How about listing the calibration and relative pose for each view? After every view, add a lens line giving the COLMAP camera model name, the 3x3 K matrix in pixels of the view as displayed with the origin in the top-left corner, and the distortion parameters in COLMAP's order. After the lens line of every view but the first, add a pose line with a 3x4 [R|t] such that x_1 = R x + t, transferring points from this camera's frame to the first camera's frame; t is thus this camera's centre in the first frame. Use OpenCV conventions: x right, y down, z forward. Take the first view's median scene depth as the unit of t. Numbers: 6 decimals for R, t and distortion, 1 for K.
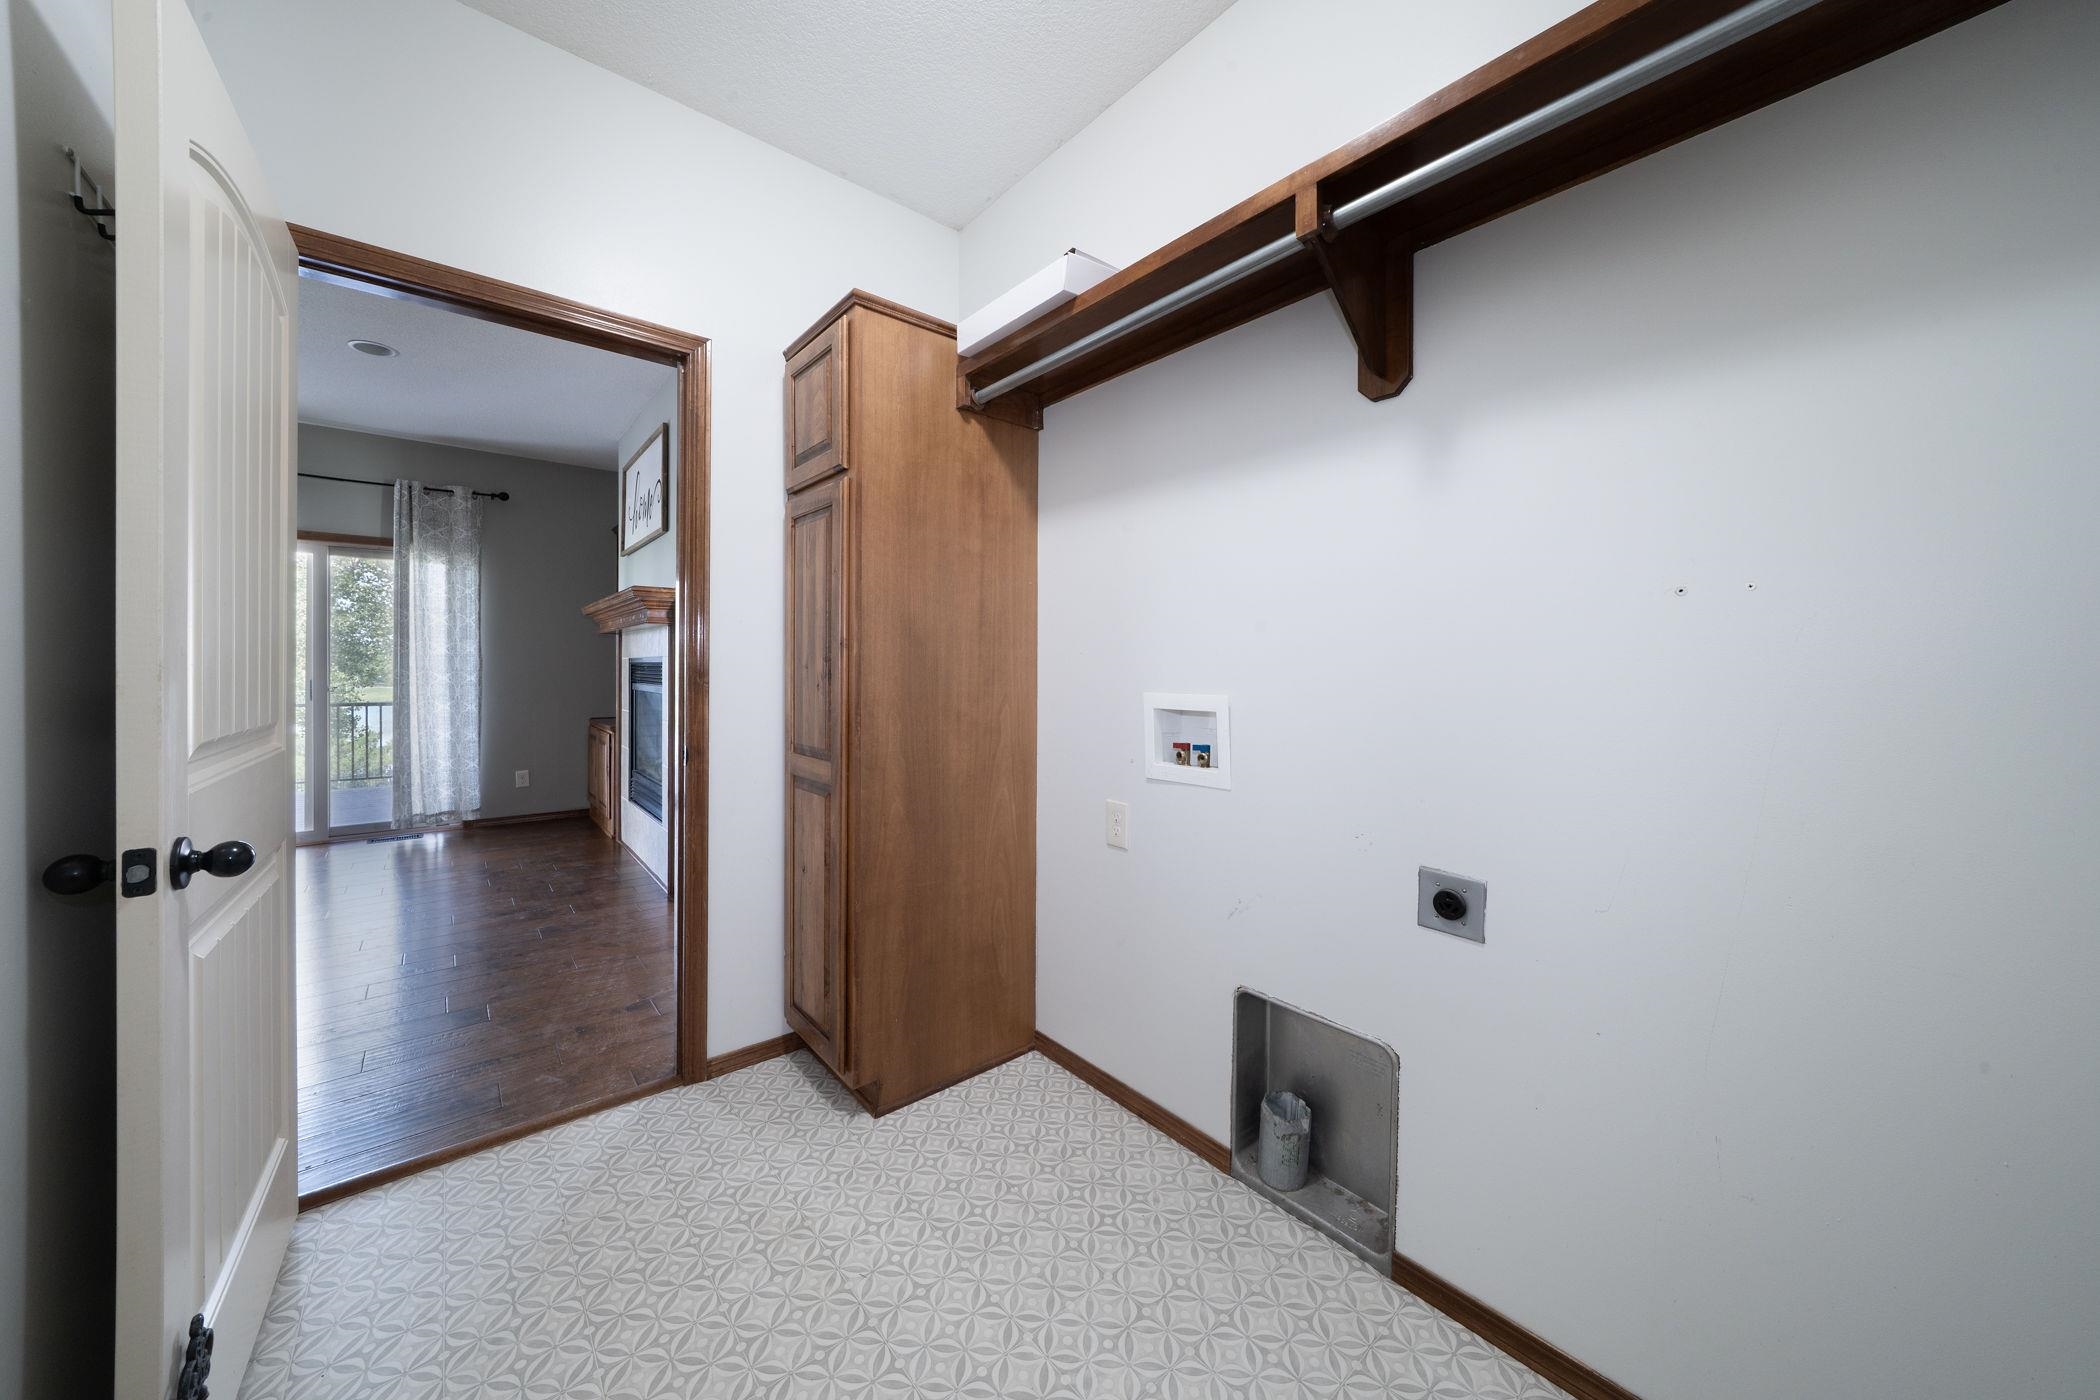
lens RADIAL K [[726.7, 0, 1079.9], [0, 726.7, 679.2], [0, 0, 1]] dist [-0.015063, 0.002235]
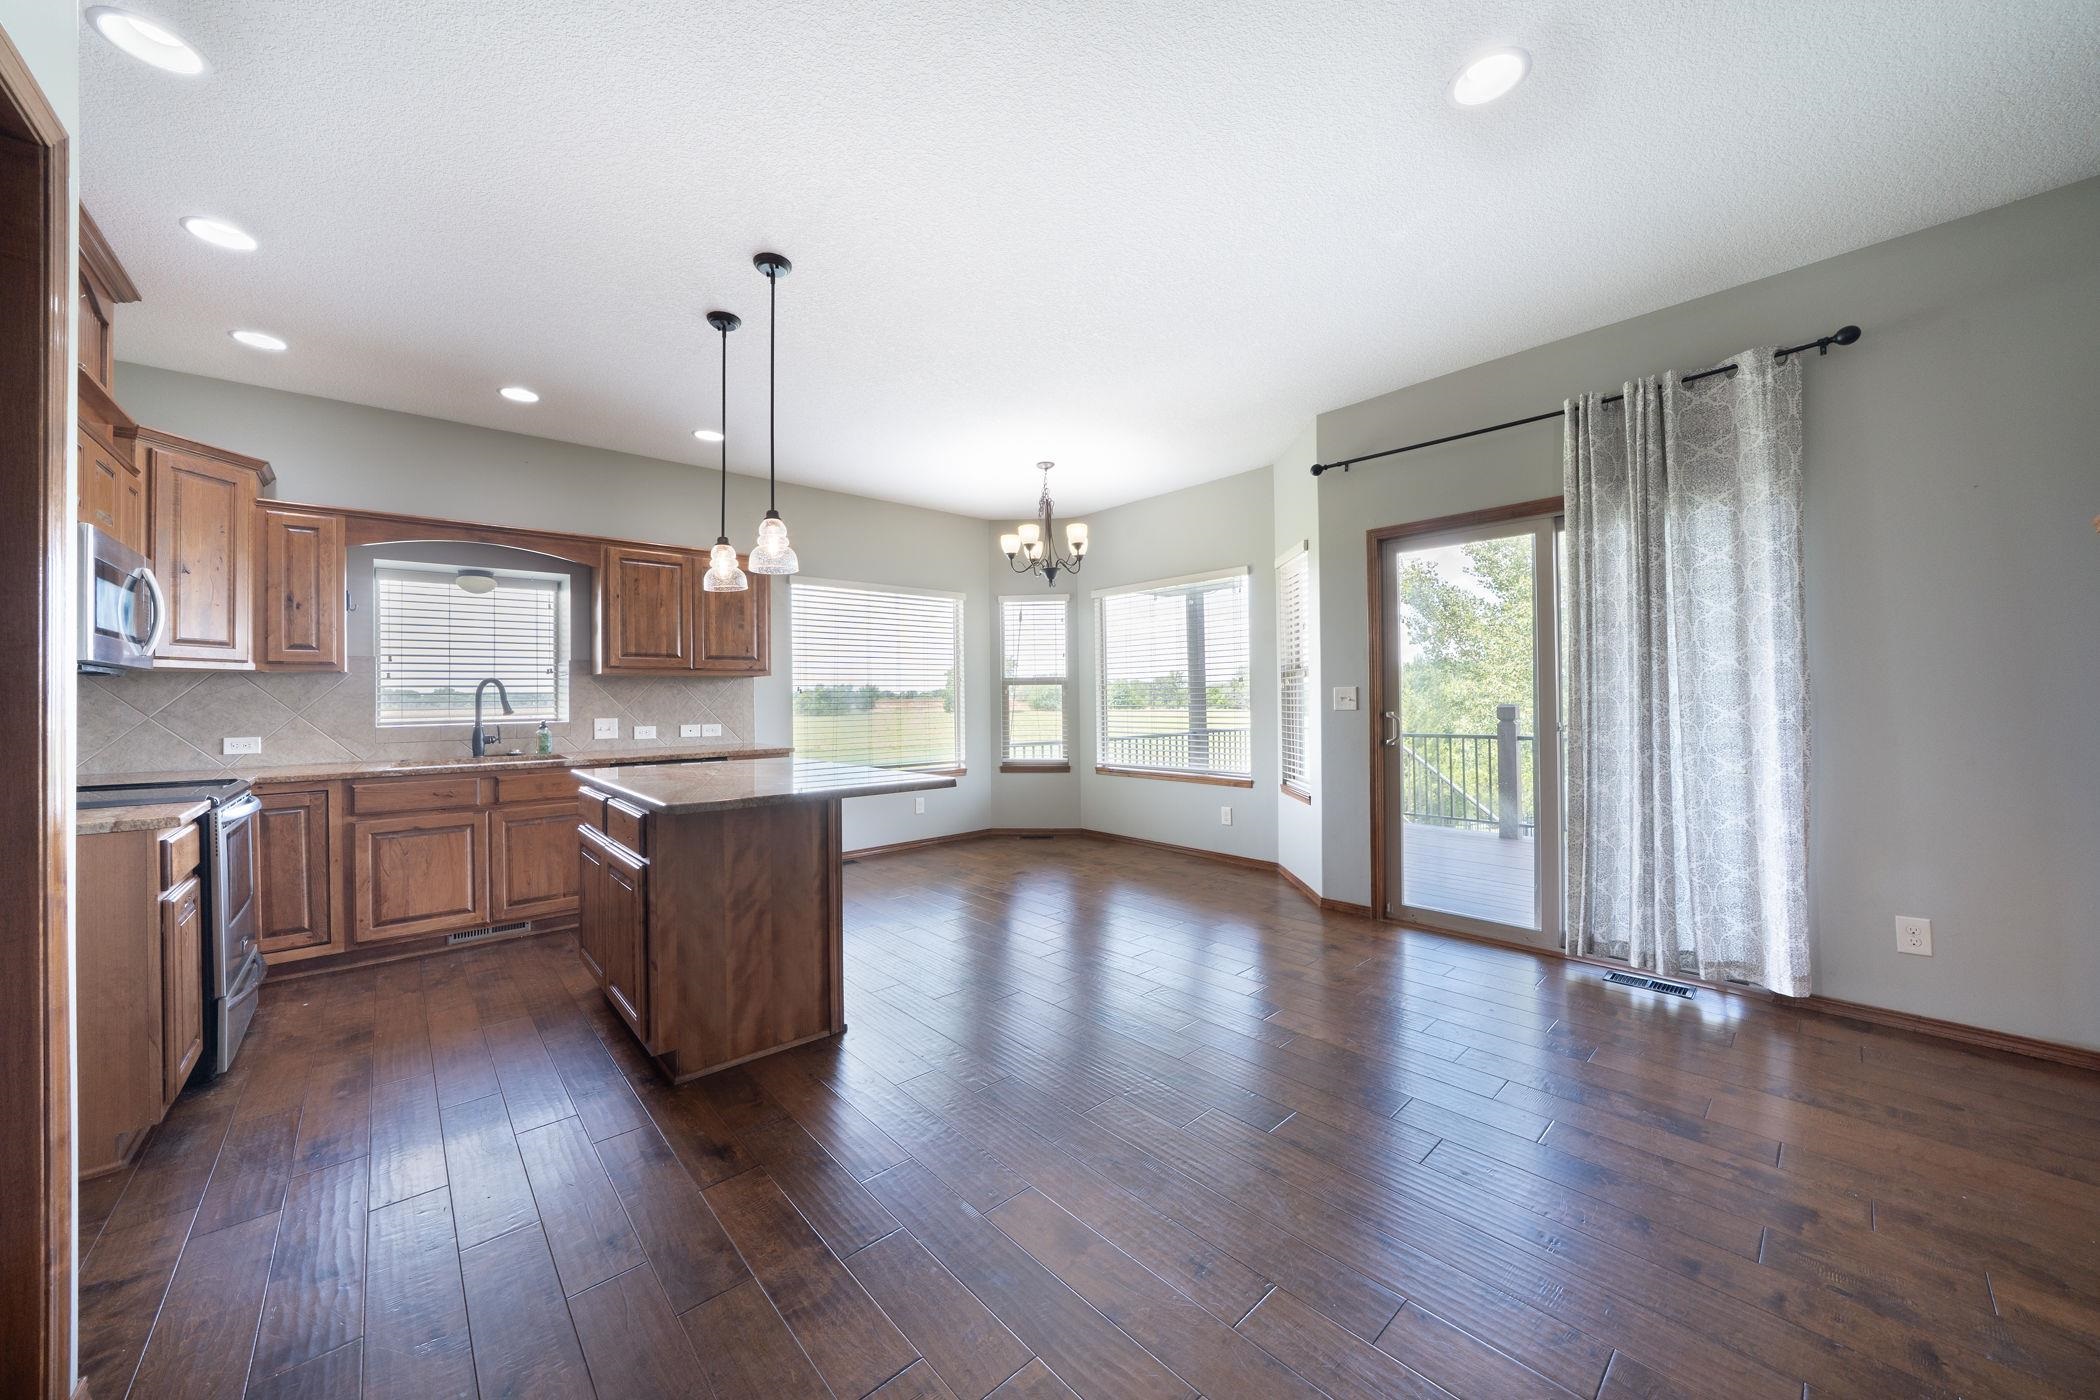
lens RADIAL K [[726.7, 0, 1036.0], [0, 726.7, 690.0], [0, 0, 1]] dist [-0.015063, 0.002235]
pose [[0.021292, -0.022488, -0.999520, -0.362517], [0.002604, 0.999745, -0.022437, -0.009384], [0.999770, -0.002125, 0.021345, 0.475598]]
